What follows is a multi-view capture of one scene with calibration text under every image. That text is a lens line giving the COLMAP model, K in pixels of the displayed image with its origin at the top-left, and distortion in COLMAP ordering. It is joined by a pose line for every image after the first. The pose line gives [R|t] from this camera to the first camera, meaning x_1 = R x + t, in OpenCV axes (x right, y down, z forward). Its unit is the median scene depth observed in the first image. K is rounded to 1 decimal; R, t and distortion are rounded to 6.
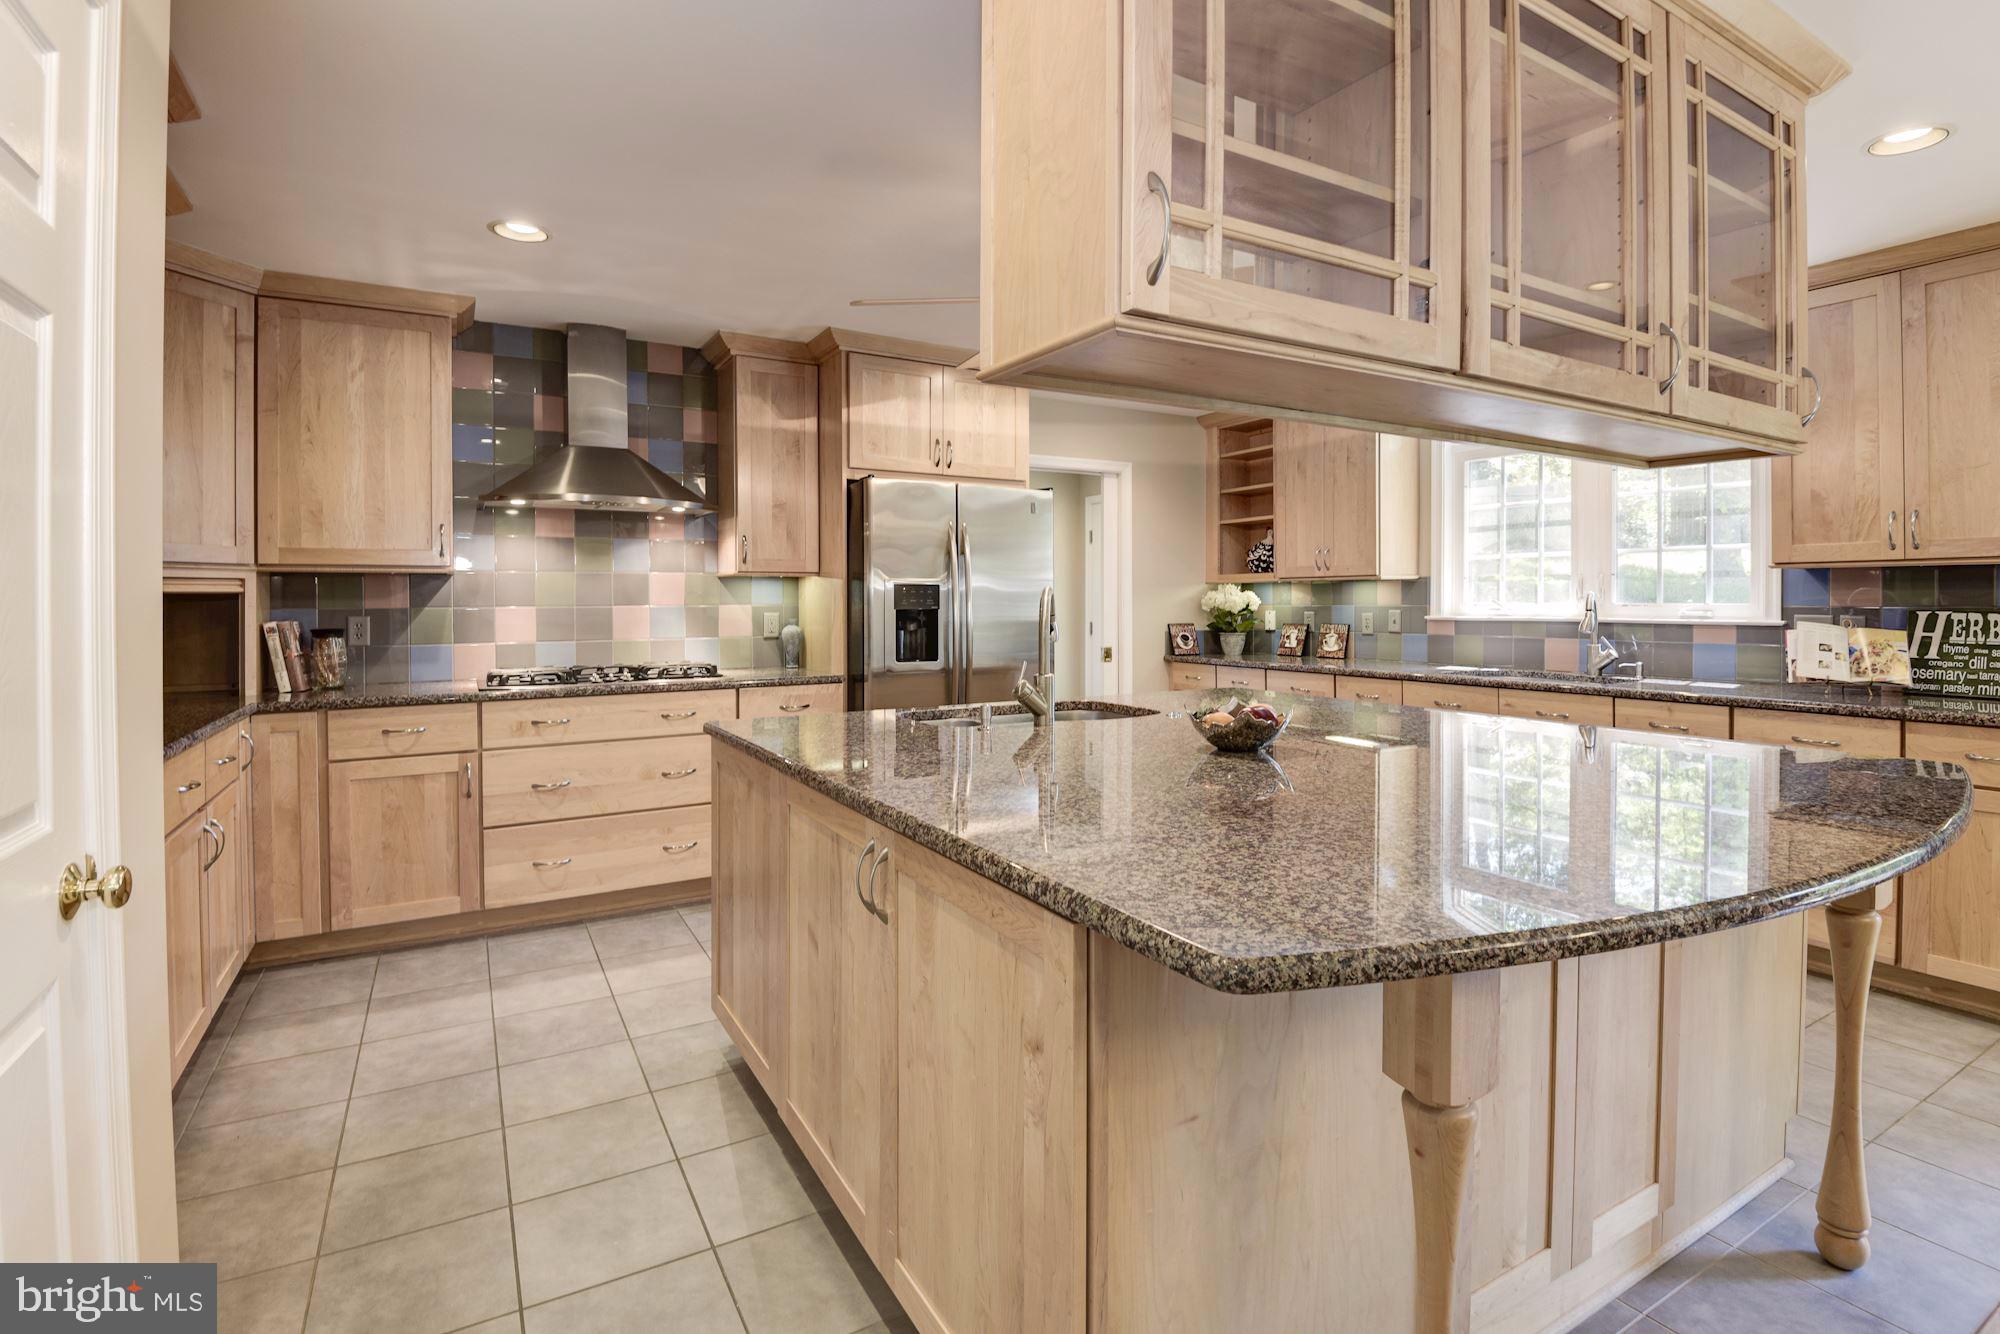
lens RADIAL K [[947.5, 0, 1038.2], [0, 947.5, 617.4], [0, 0, 1]] dist [-0.009783, -0.010290]
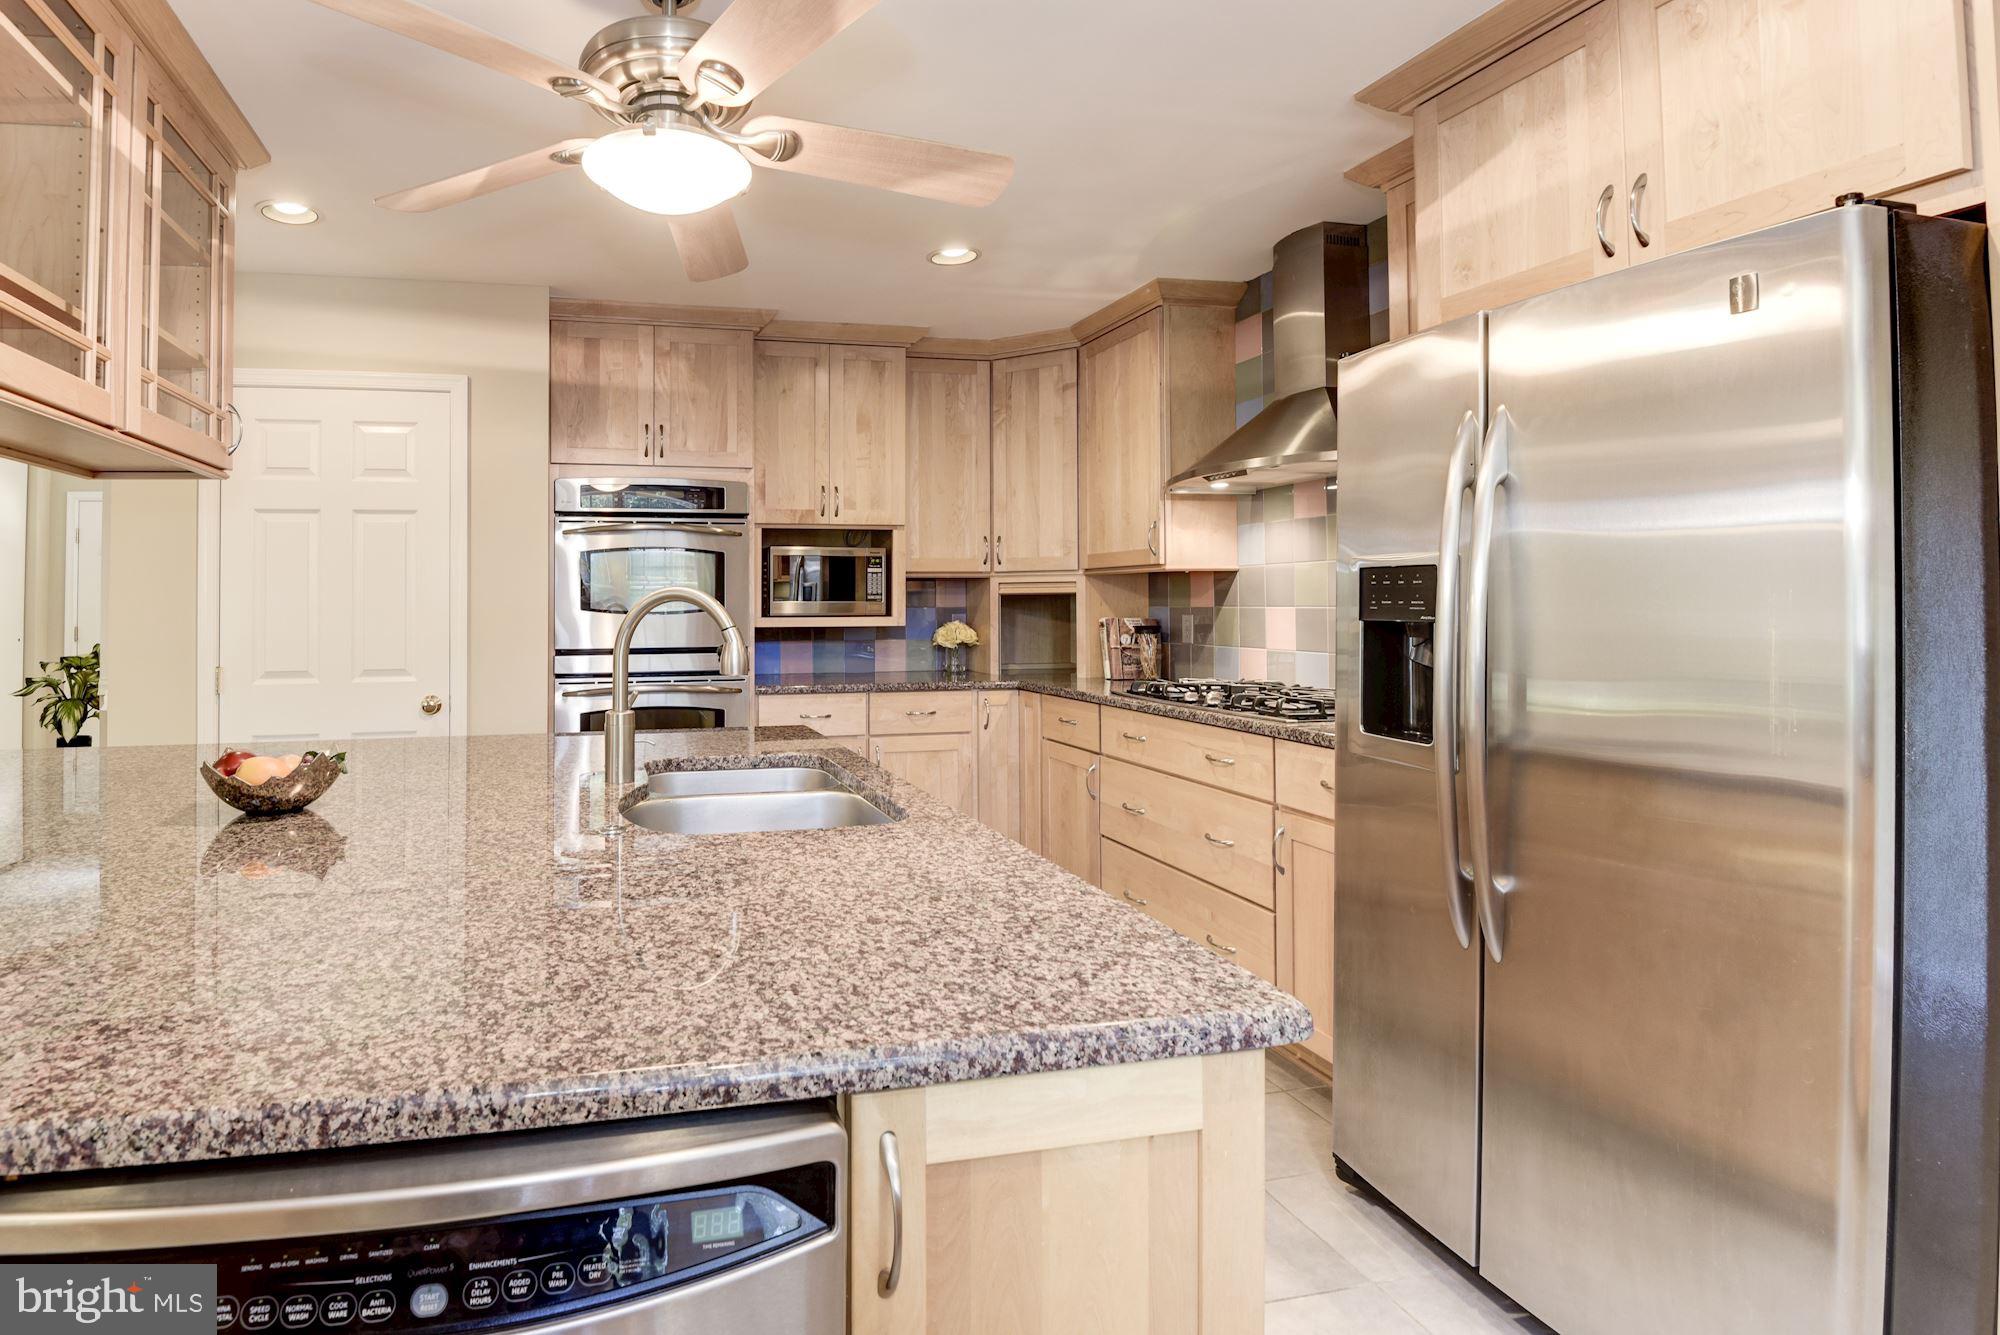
lens RADIAL K [[995.8, 0, 765.6], [0, 995.8, 590.2], [0, 0, 1]] dist [-0.018513, -0.002462]
pose [[-0.336912, -0.004324, -0.941526, 0.422598], [-0.007038, 0.999973, -0.002074, -0.020539], [0.941510, 0.005927, -0.336934, 0.879495]]
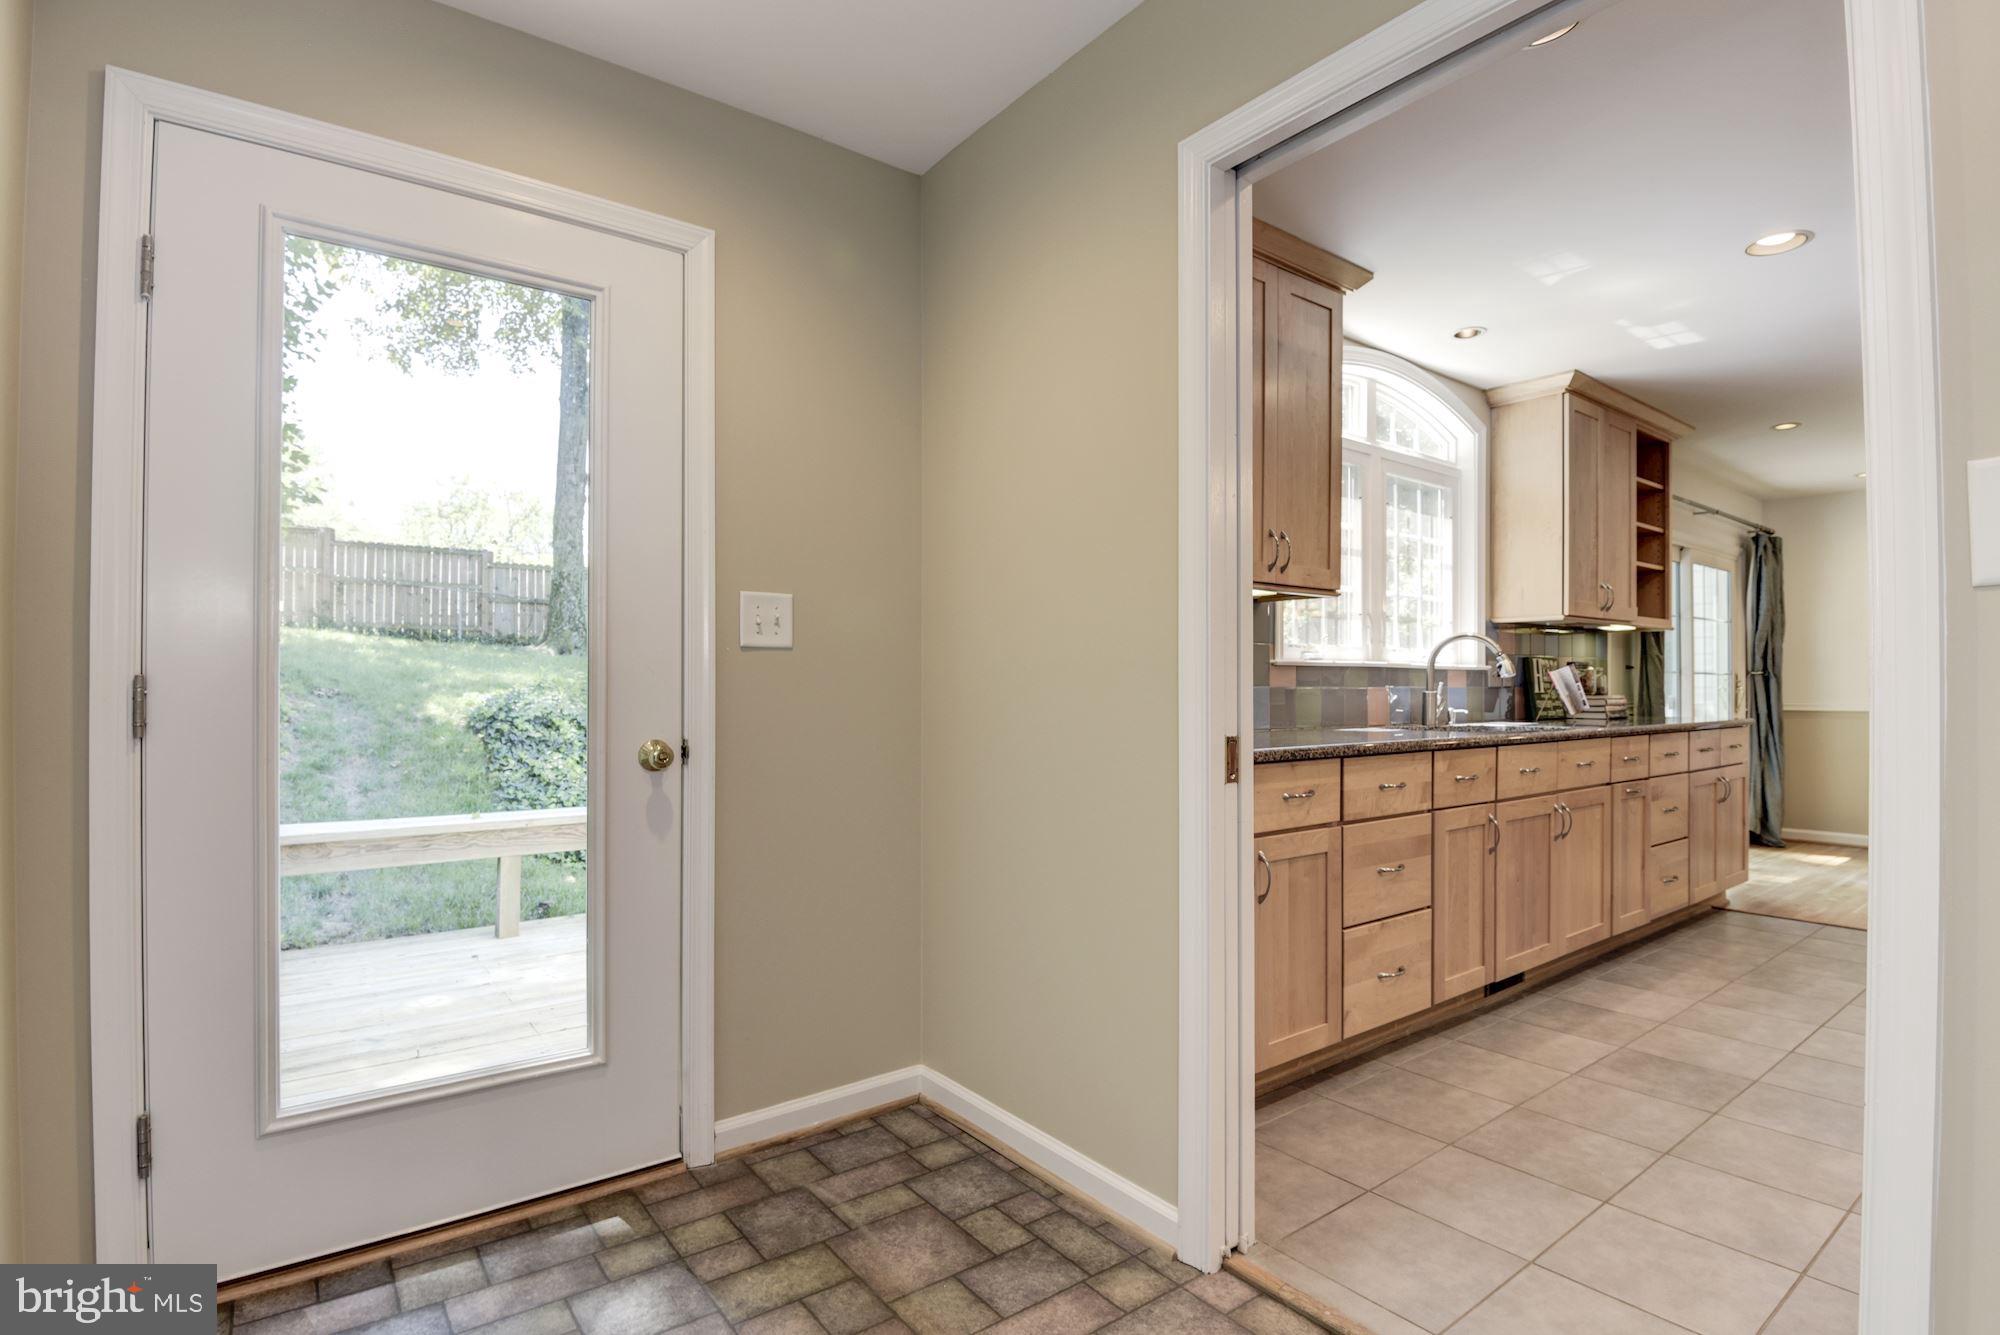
lens RADIAL K [[947.5, 0, 987.5], [0, 947.5, 681.5], [0, 0, 1]] dist [-0.009783, -0.010290]
pose [[-0.097473, 0.009948, 0.995188, -0.293173], [0.018327, 0.999798, -0.008199, 0.019522], [-0.995069, 0.017439, -0.097636, 1.580919]]
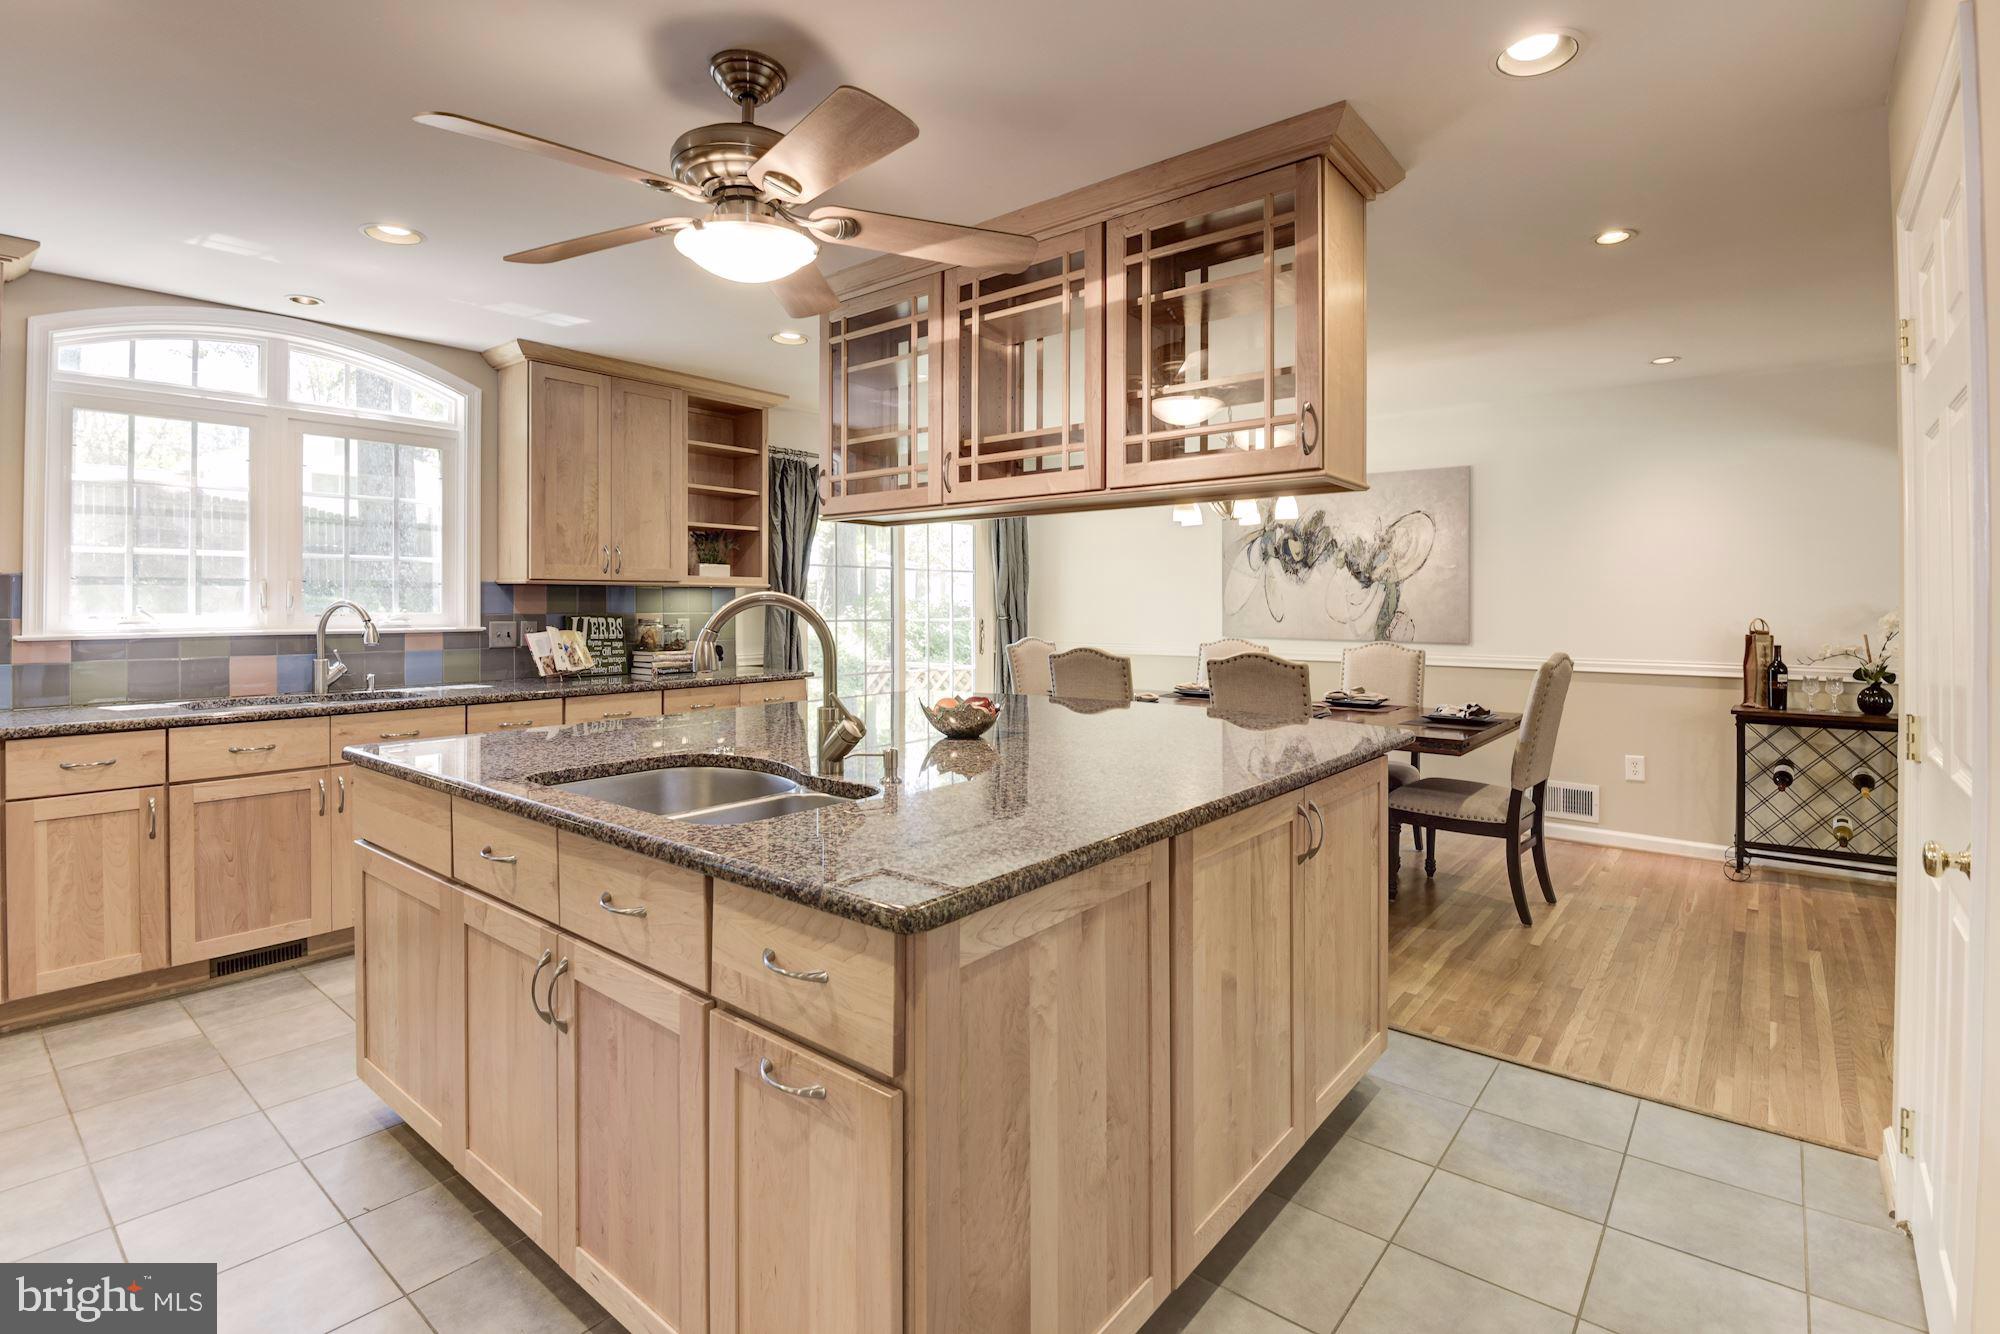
lens RADIAL K [[947.5, 0, 976.1], [0, 947.5, 592.5], [0, 0, 1]] dist [-0.009783, -0.010290]
pose [[-0.326681, 0.015707, 0.945004, -0.485689], [0.019133, 0.999767, -0.010003, -0.014593], [-0.944941, 0.014813, -0.326905, 0.736020]]
